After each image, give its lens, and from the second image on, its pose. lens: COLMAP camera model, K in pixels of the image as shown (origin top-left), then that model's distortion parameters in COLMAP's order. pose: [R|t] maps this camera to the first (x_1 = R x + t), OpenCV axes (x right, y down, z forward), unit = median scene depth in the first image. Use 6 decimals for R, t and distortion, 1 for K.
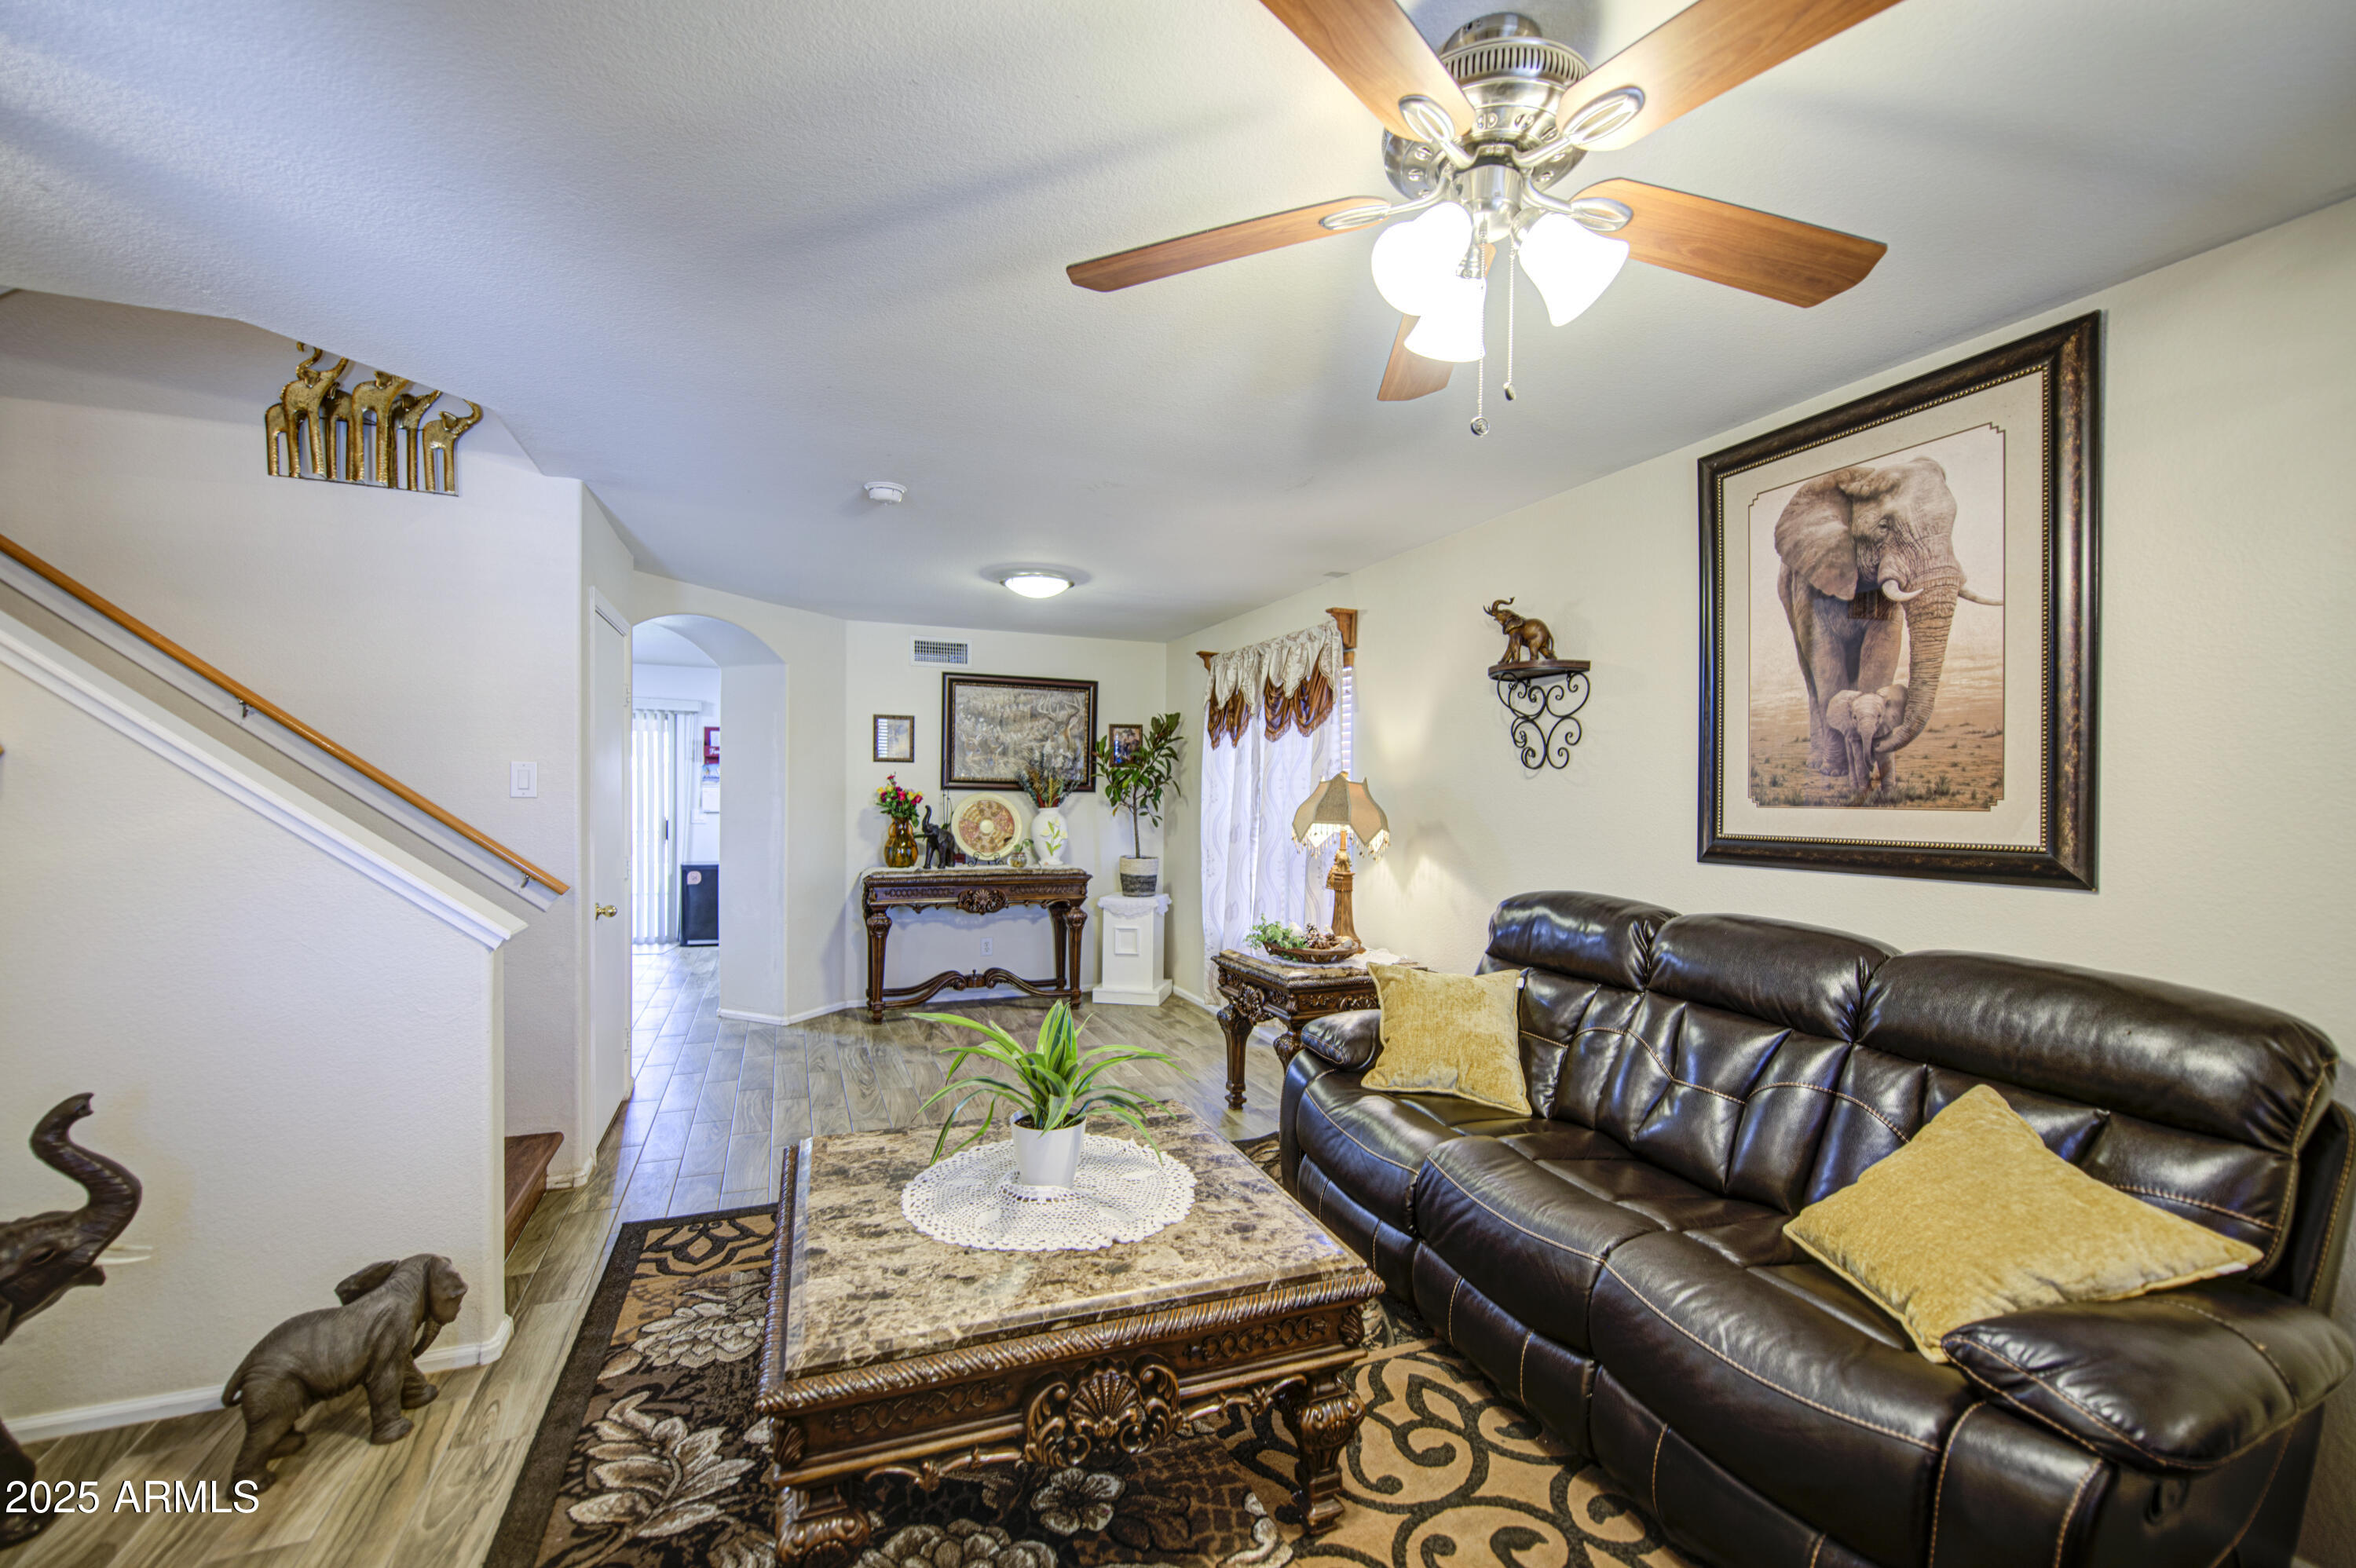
lens RADIAL K [[965.4, 0, 1210.6], [0, 965.4, 793.3], [0, 0, 1]] dist [-0.000511, -0.000420]
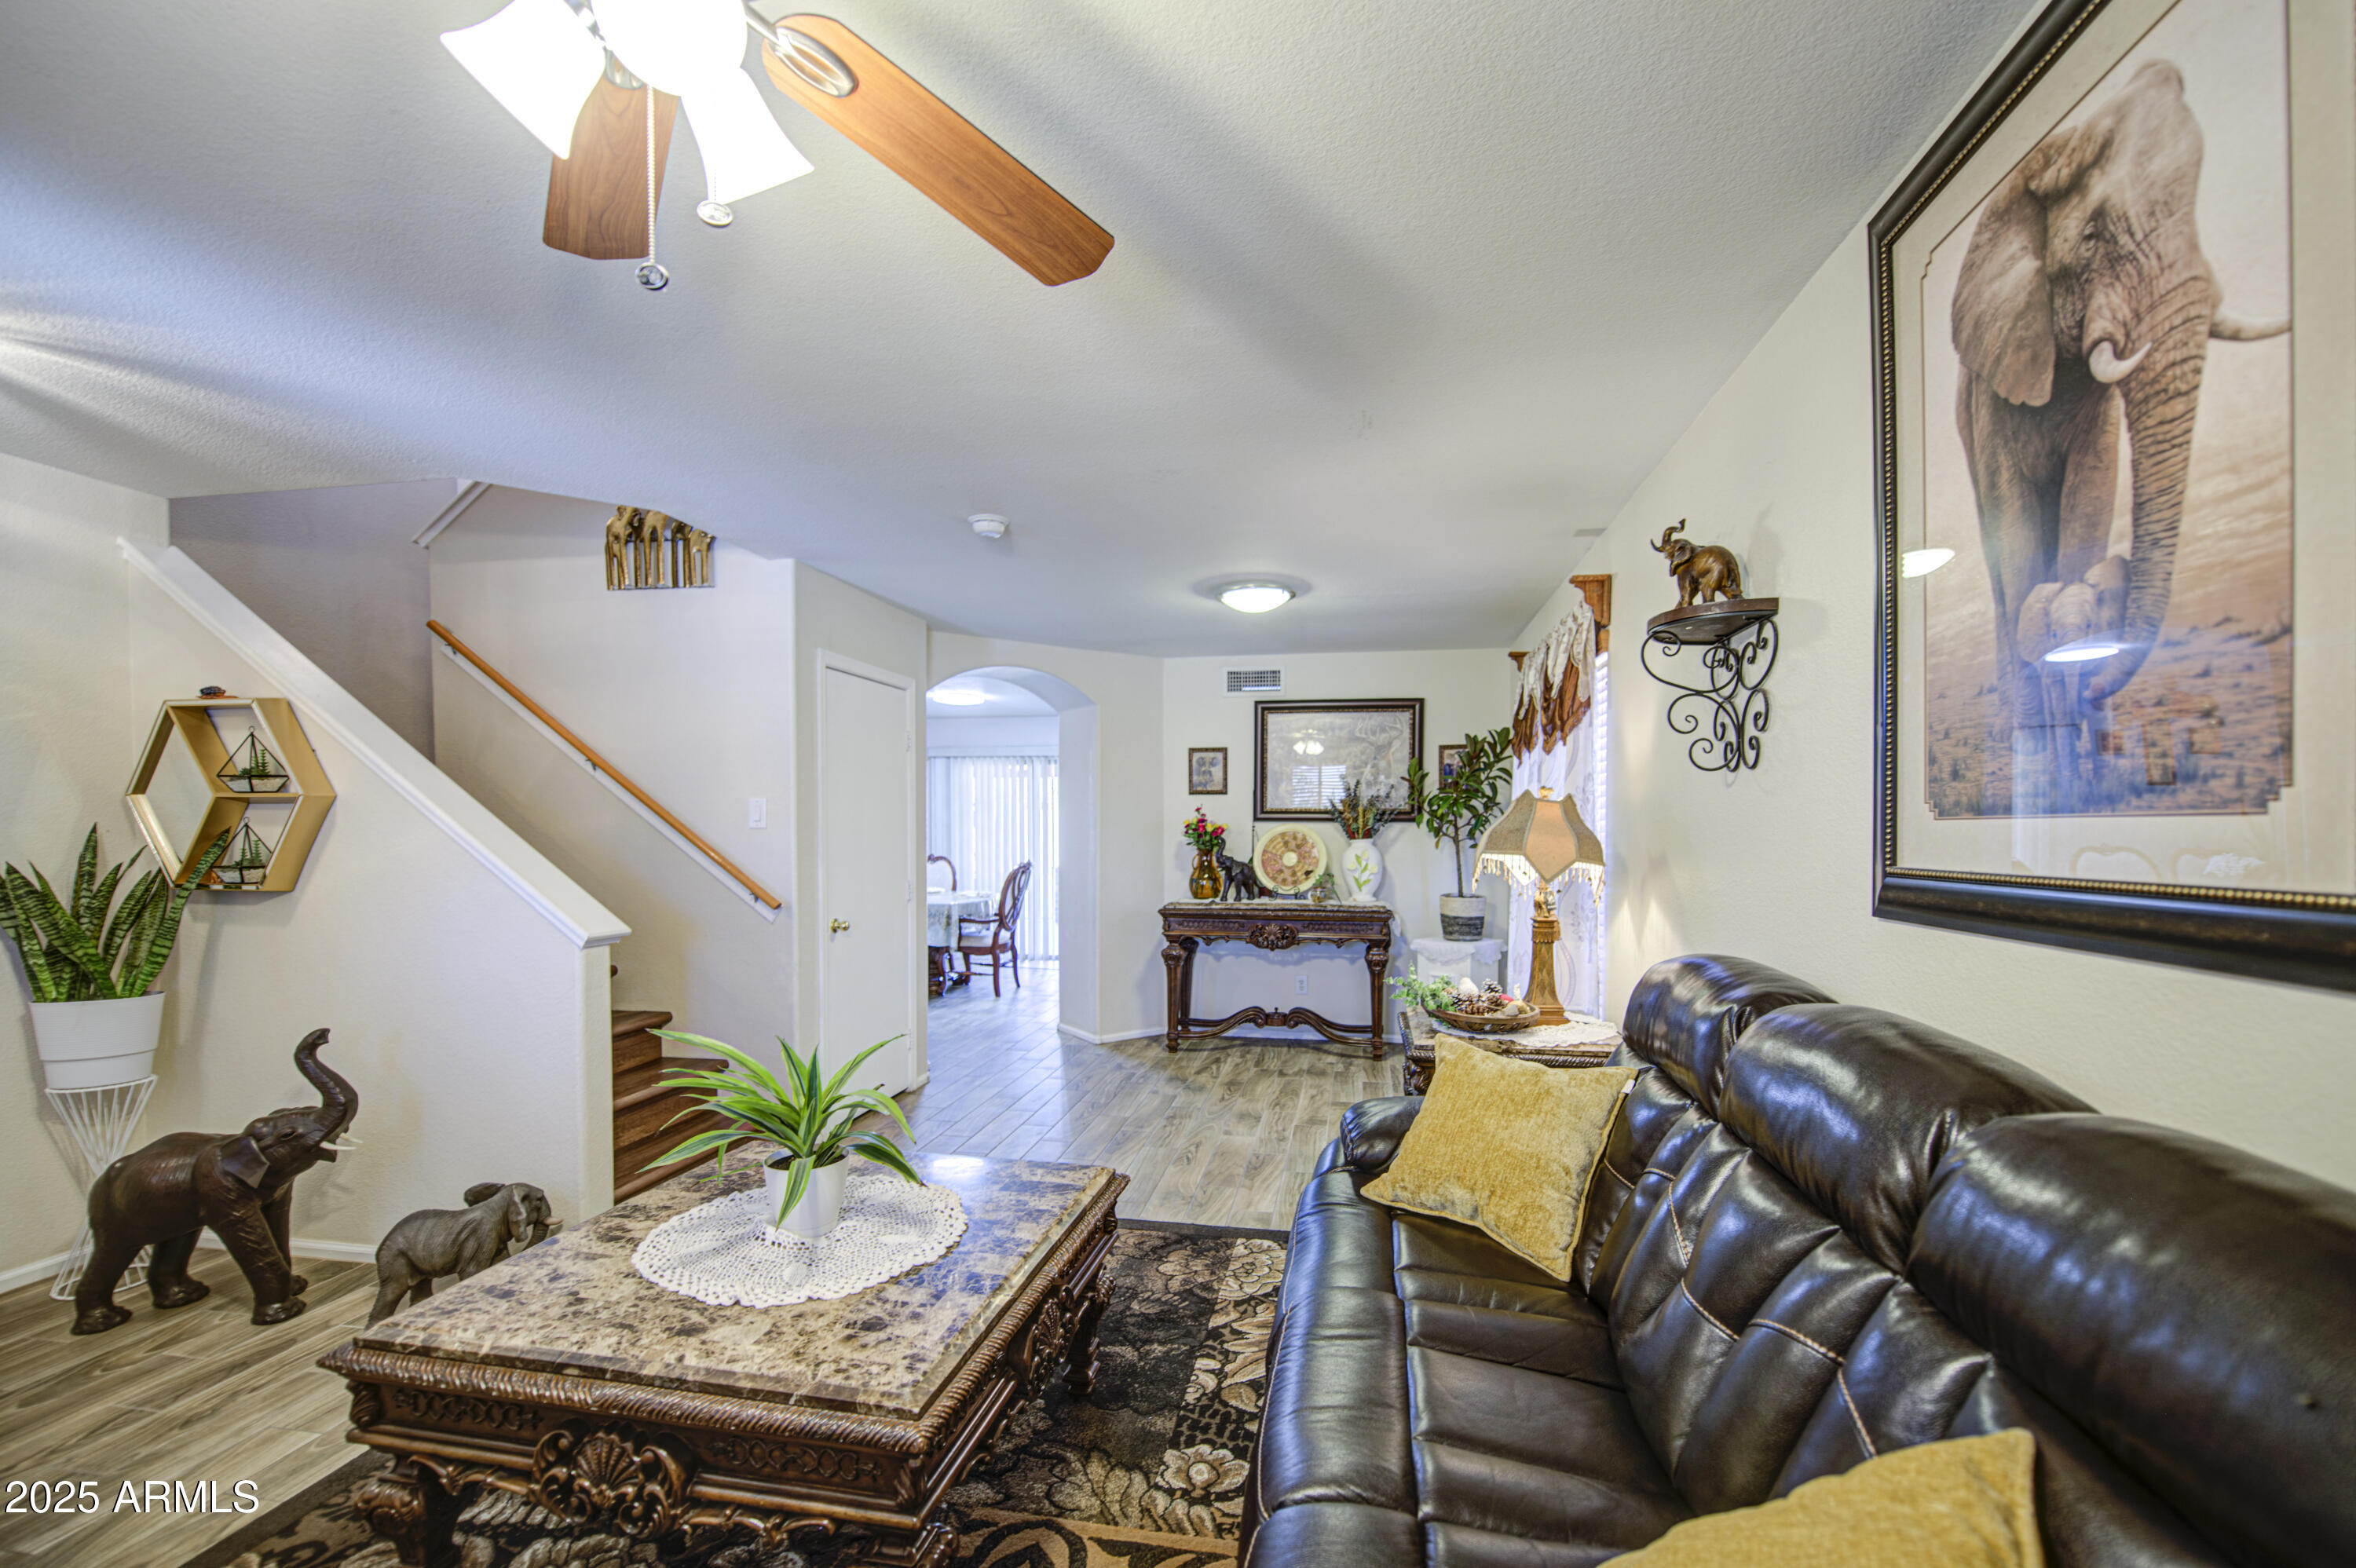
lens RADIAL K [[988.5, 0, 1179.7], [0, 988.5, 836.2], [0, 0, 1]] dist [0.000681, -0.003251]
pose [[0.848245, -0.005528, -0.529575, 0.531644], [0.009010, 0.999951, 0.003995, 0.019137], [0.529527, -0.008160, 0.848254, 0.309811]]
